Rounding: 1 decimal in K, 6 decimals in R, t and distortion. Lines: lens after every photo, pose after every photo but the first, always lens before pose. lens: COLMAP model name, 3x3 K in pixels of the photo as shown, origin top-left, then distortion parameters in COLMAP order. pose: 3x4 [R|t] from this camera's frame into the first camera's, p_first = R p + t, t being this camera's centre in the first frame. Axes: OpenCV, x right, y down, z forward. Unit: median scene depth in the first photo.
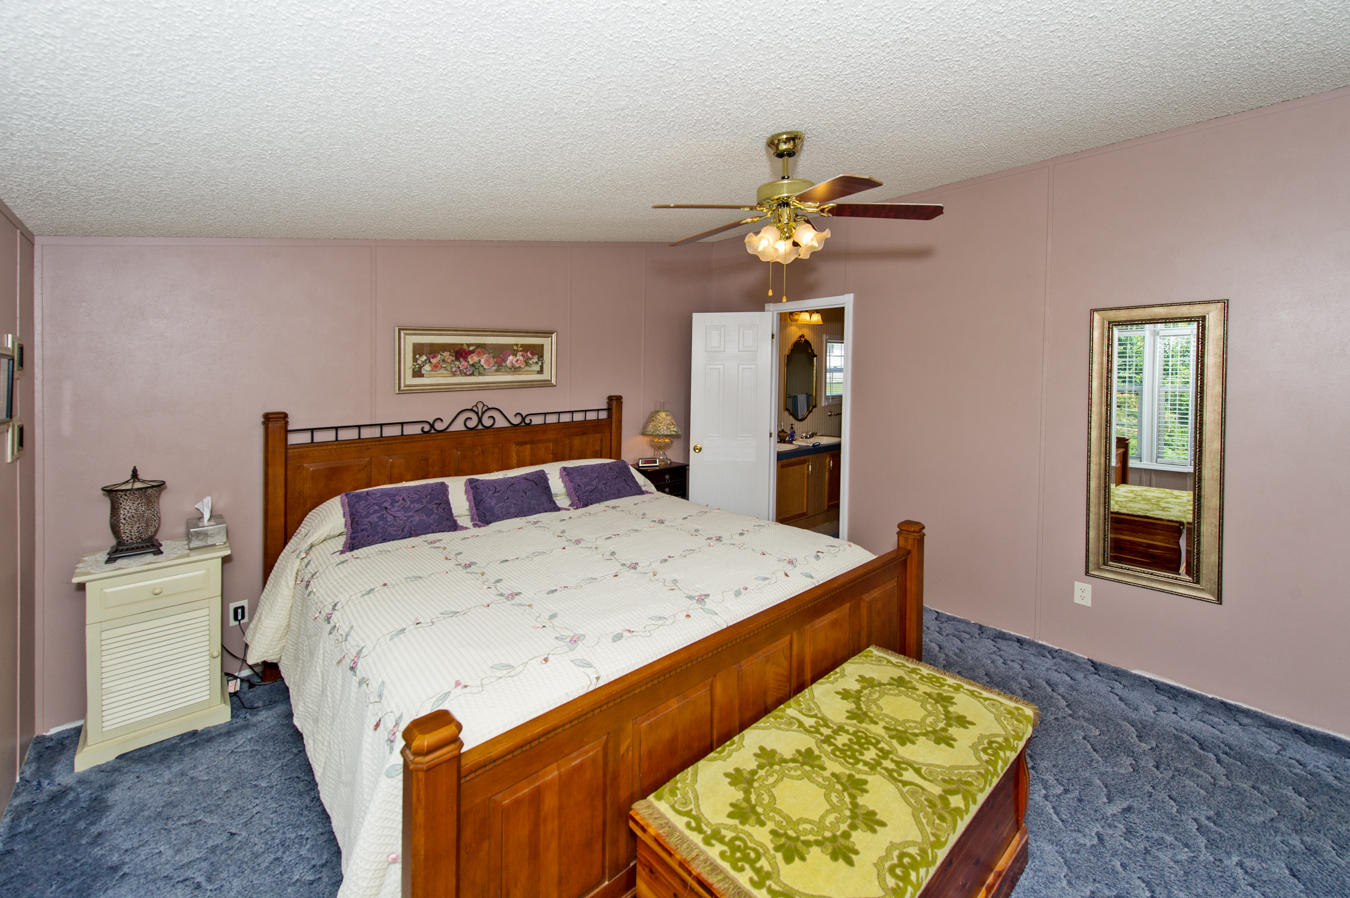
lens RADIAL K [[558.4, 0, 688.8], [0, 558.4, 448.3], [0, 0, 1]] dist [0.001613, -0.000132]
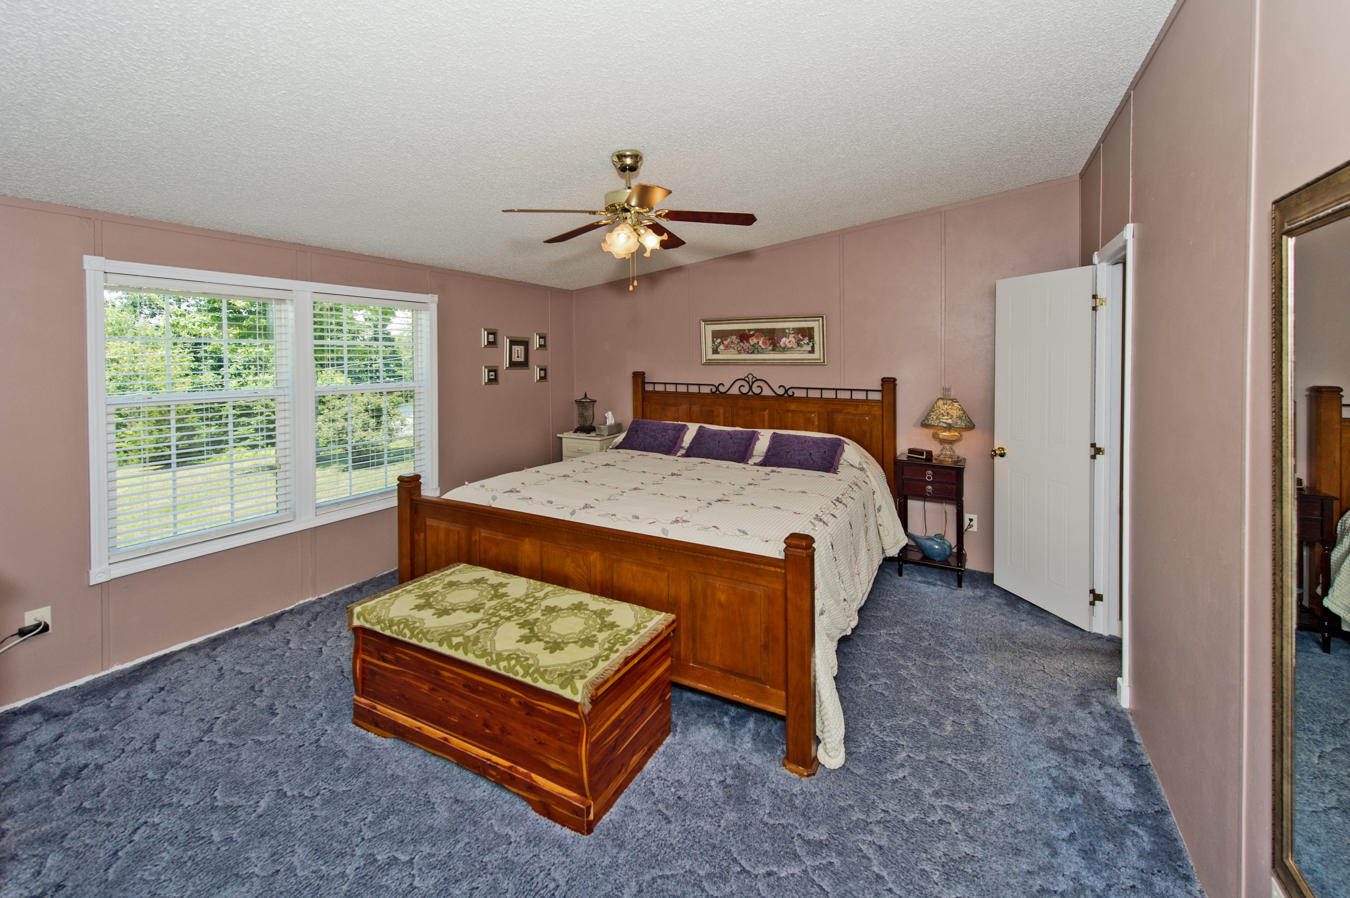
lens RADIAL K [[558.4, 0, 688.8], [0, 558.4, 448.3], [0, 0, 1]] dist [0.001613, -0.000132]
pose [[0.348358, 0.166827, -0.922397, 0.826262], [-0.143260, 0.981950, 0.123493, -0.054146], [0.926349, 0.089123, 0.365970, 0.414709]]
